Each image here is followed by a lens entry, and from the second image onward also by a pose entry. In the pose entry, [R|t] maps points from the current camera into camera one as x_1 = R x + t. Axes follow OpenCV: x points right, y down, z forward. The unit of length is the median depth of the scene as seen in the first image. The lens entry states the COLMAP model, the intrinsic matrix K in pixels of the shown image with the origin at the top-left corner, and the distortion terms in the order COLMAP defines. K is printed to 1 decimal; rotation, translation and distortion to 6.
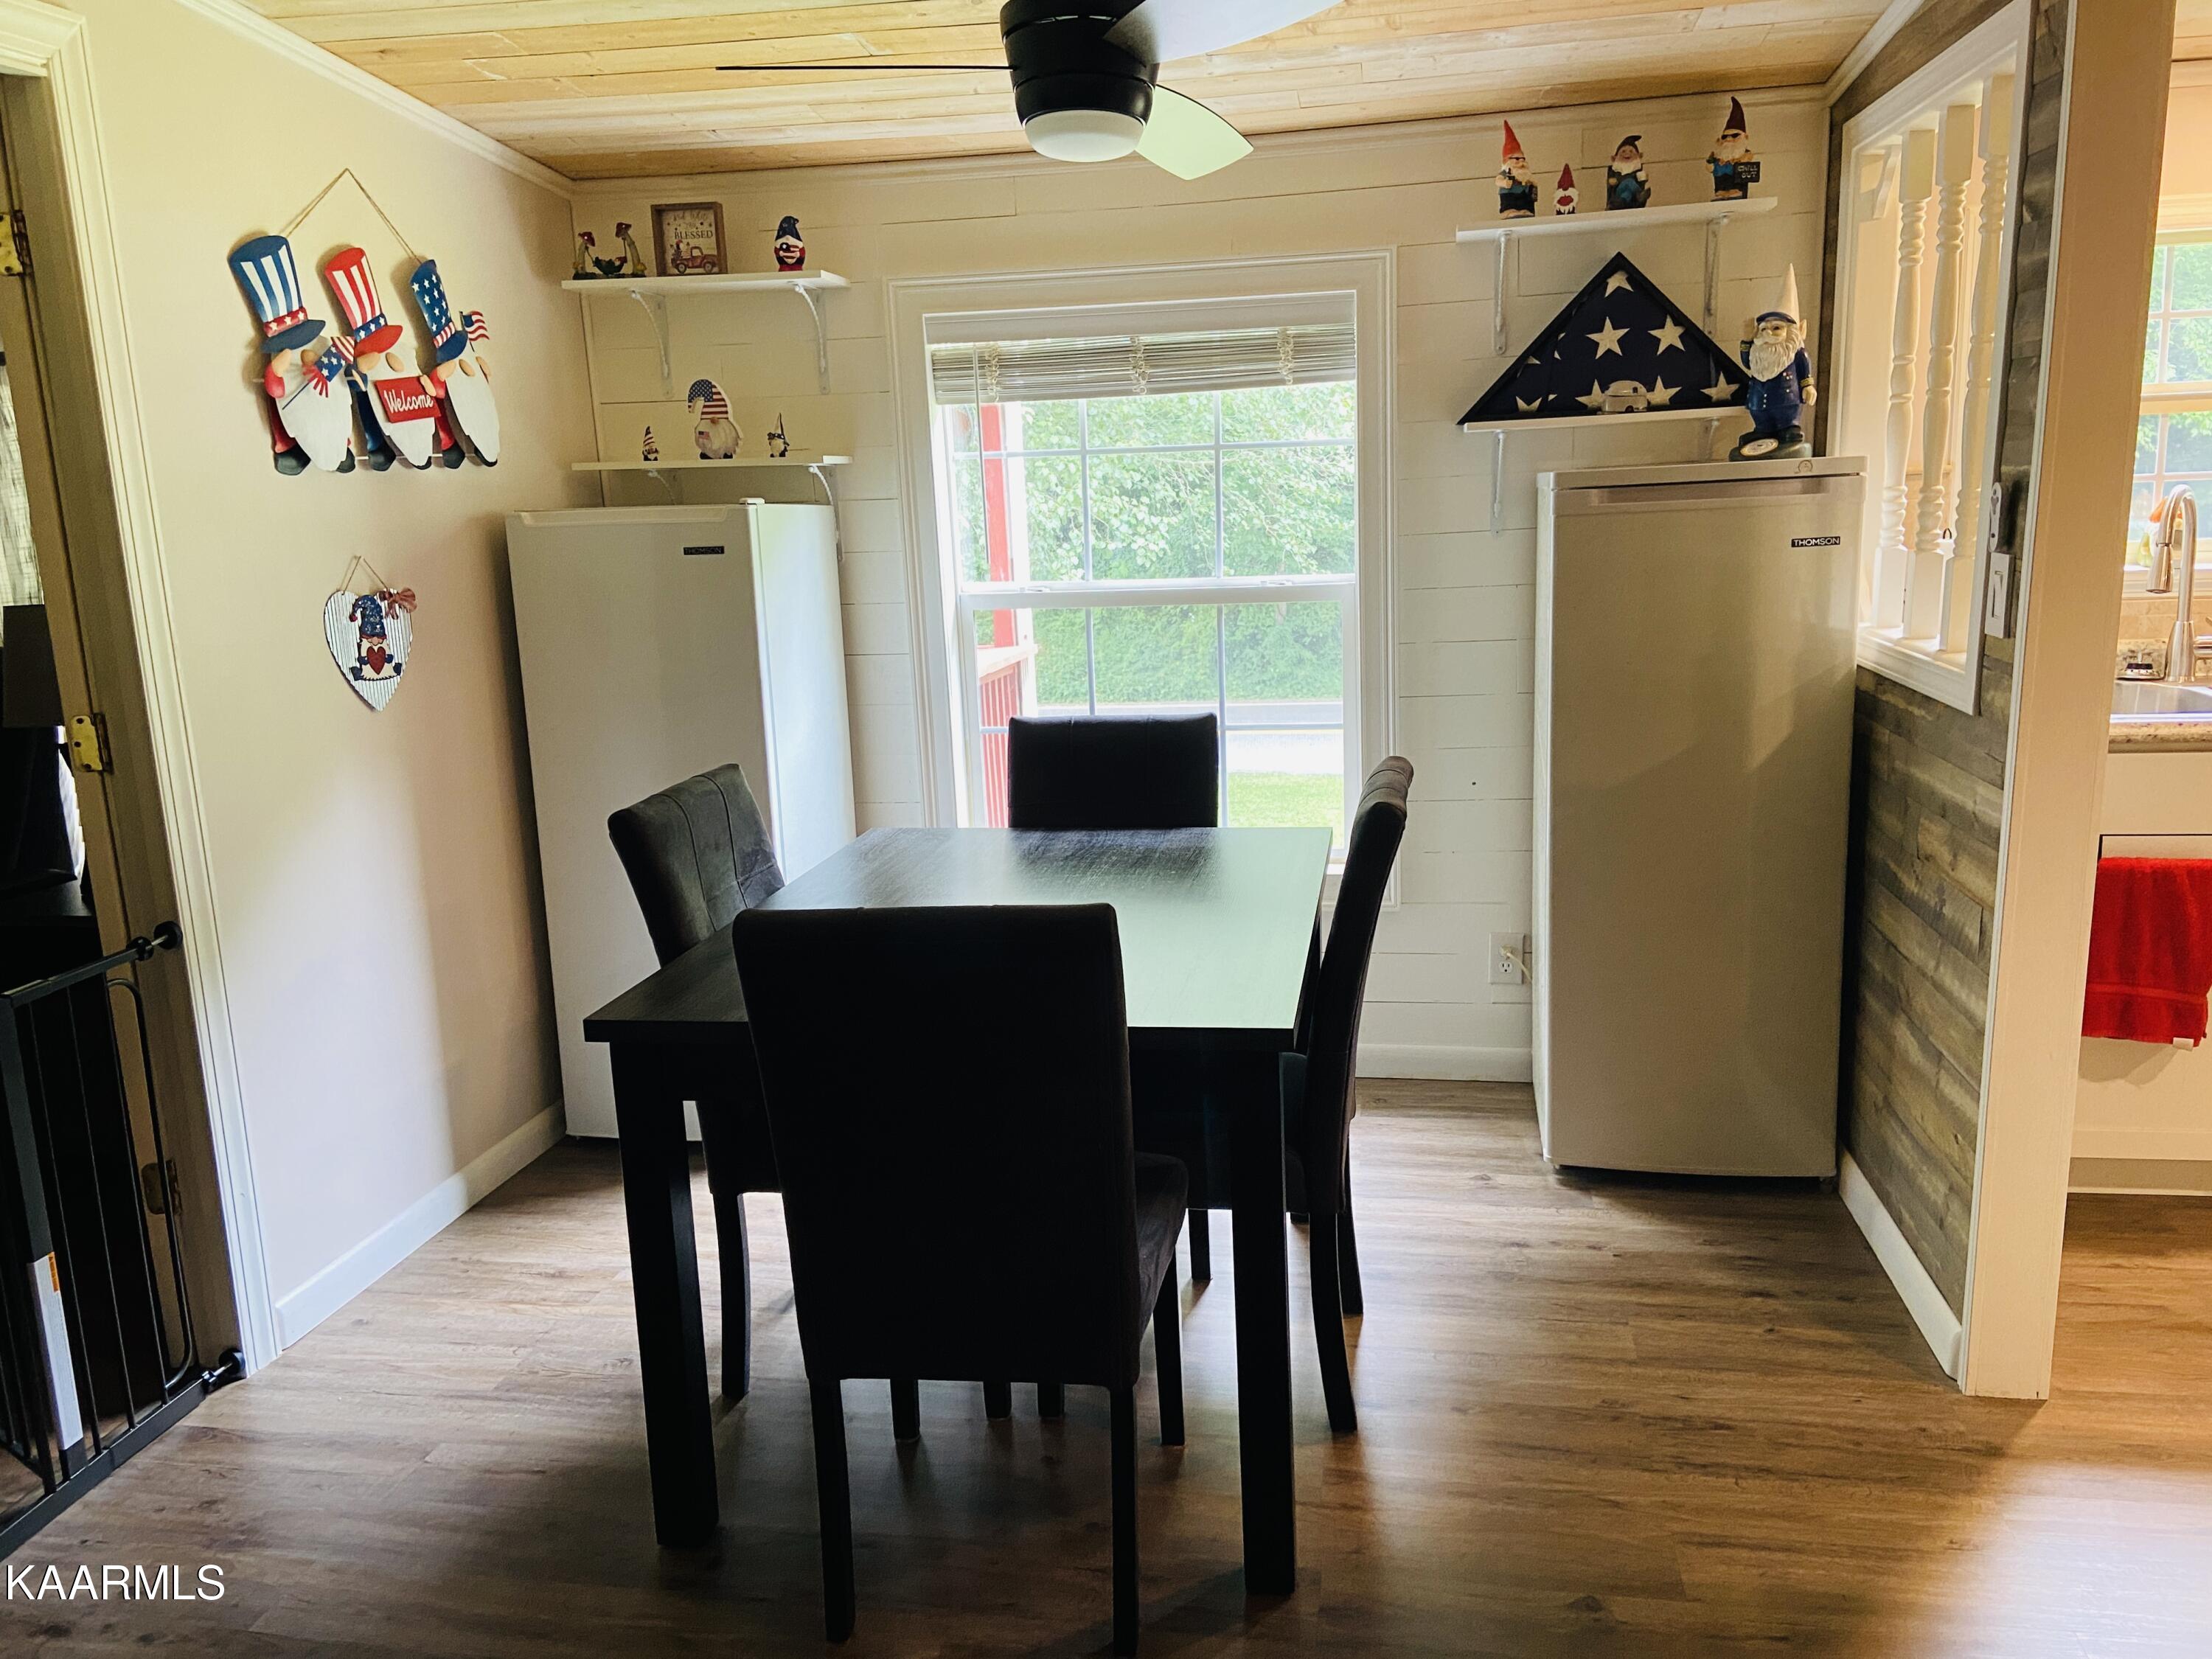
lens RADIAL K [[1669.6, 0, 1097.4], [0, 1669.6, 827.7], [0, 0, 1]] dist [0.090755, -0.062064]
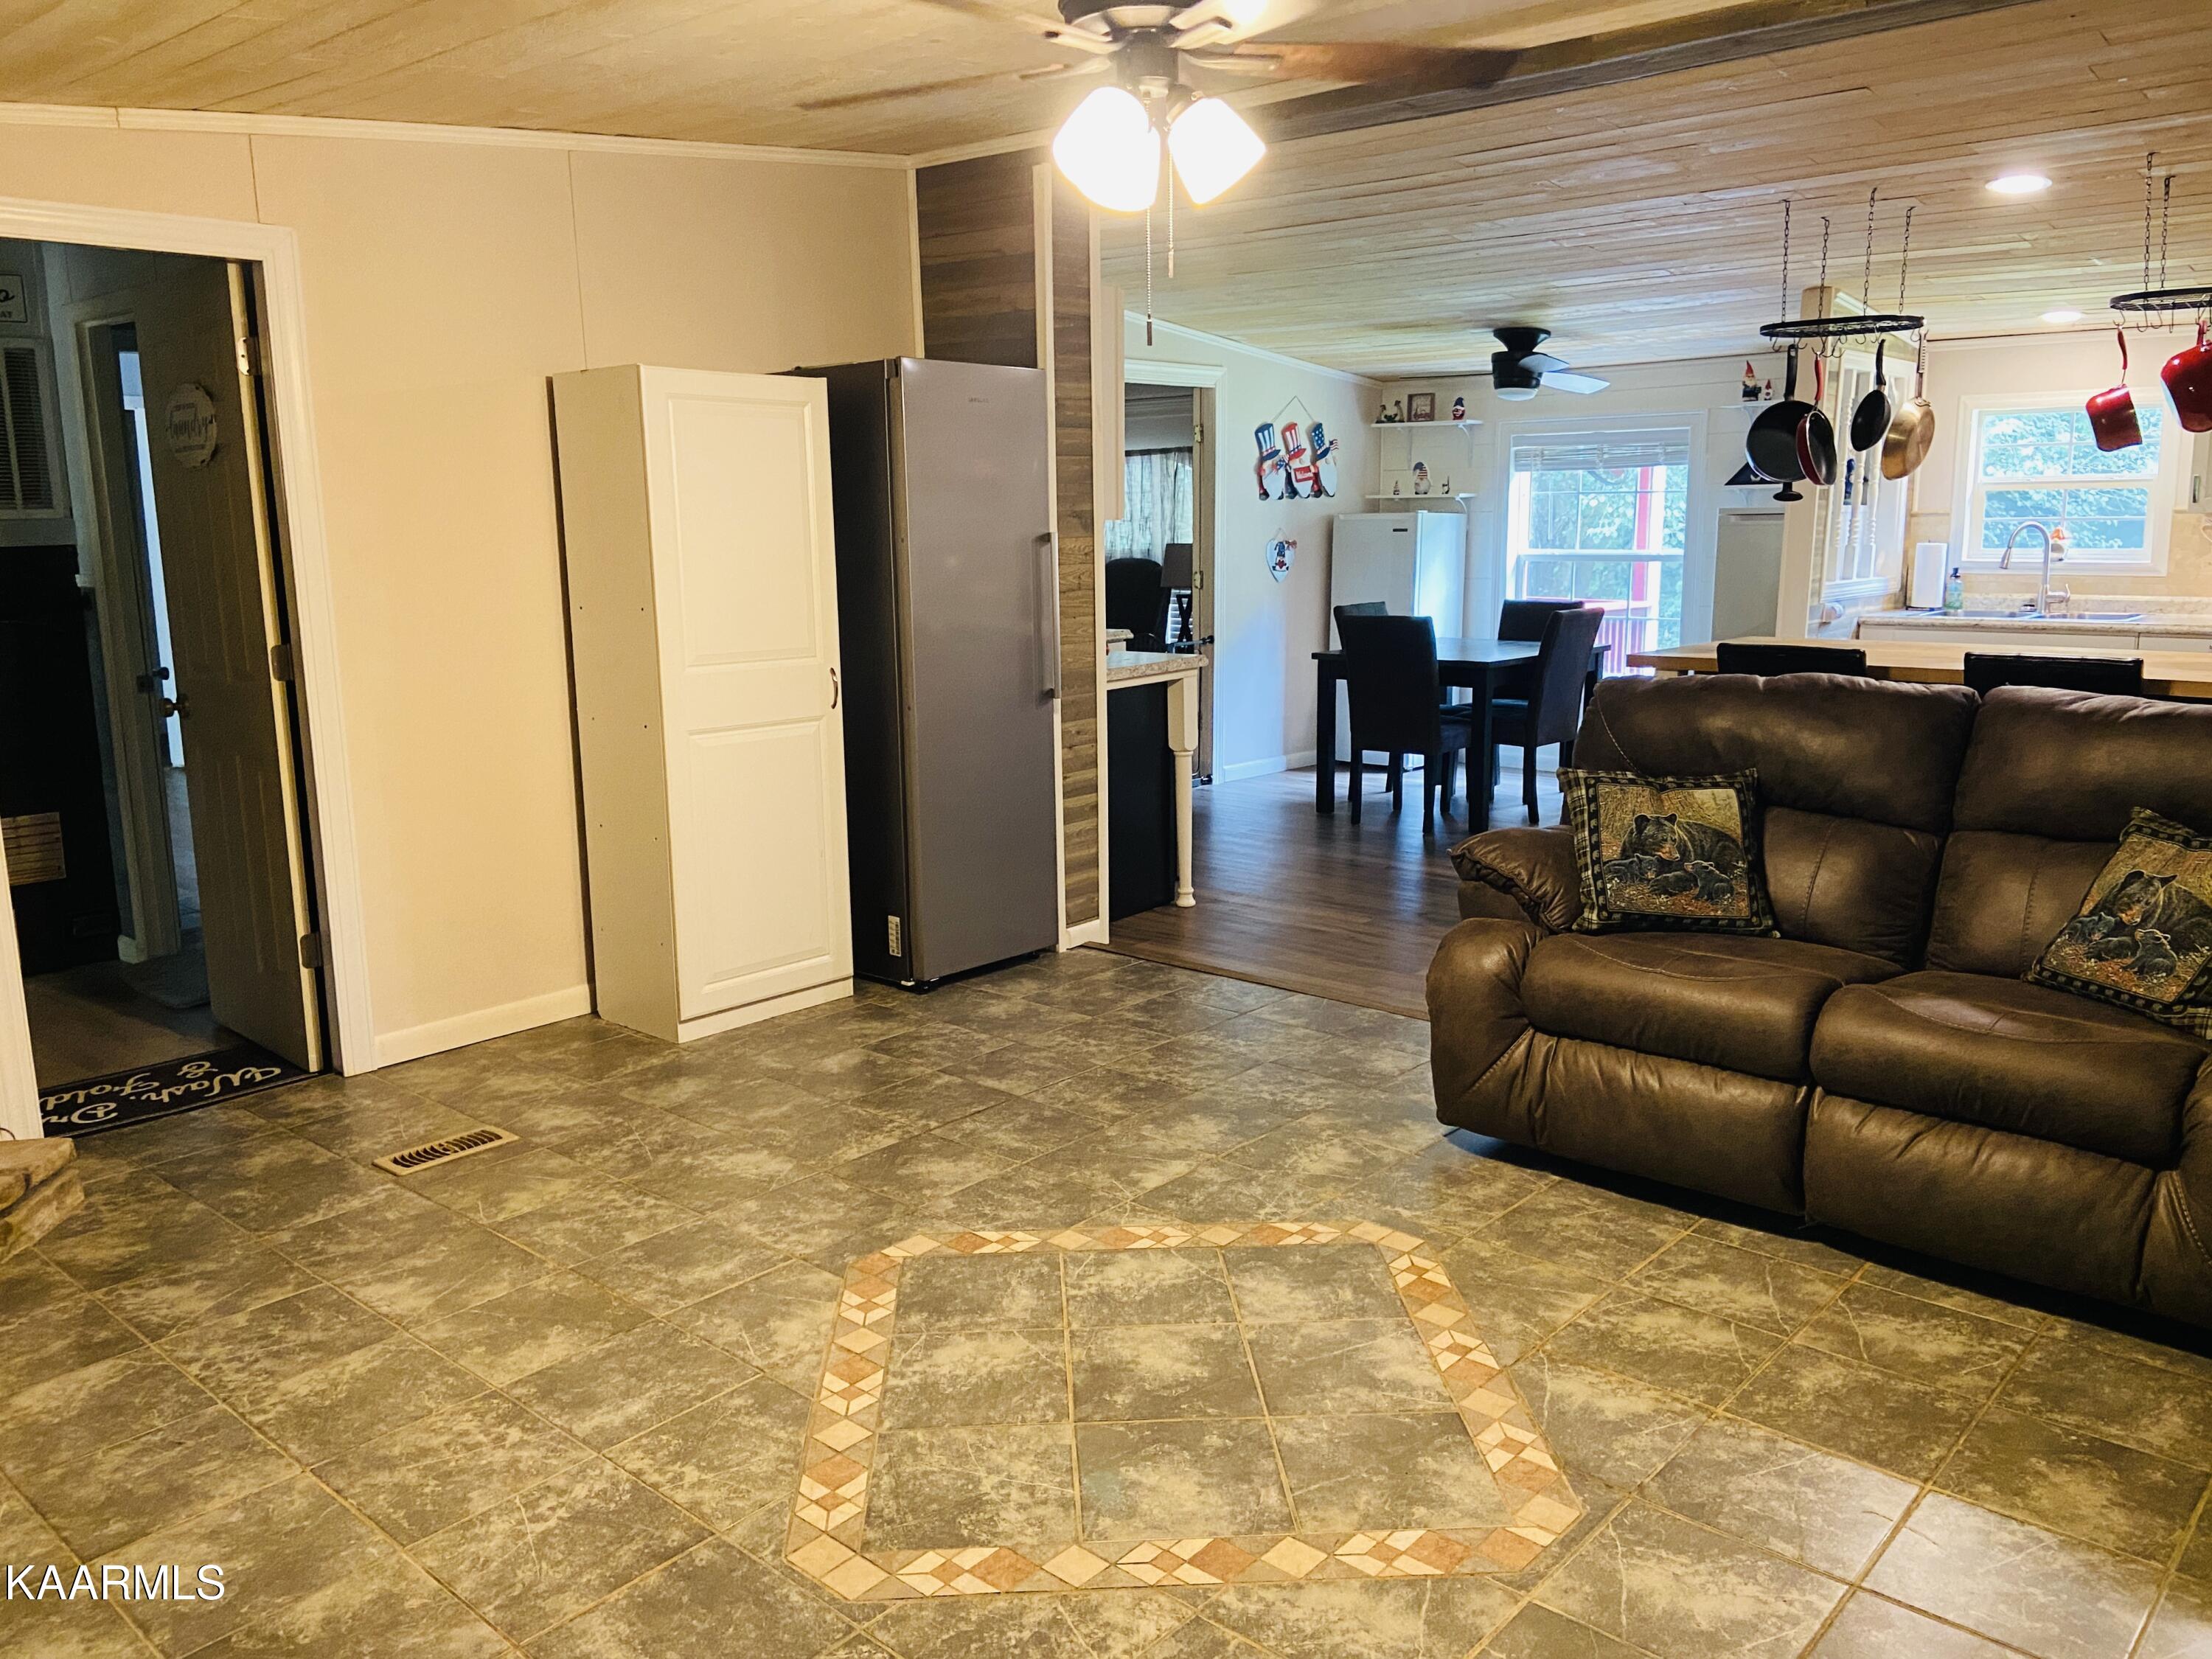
lens RADIAL K [[1669.6, 0, 1086.3], [0, 1669.6, 818.3], [0, 0, 1]] dist [0.090755, -0.062064]
pose [[0.848552, 0.126241, -0.513831, 0.773064], [-0.128170, 0.991240, 0.031870, 0.266924], [0.513353, 0.038814, 0.857299, -1.519876]]
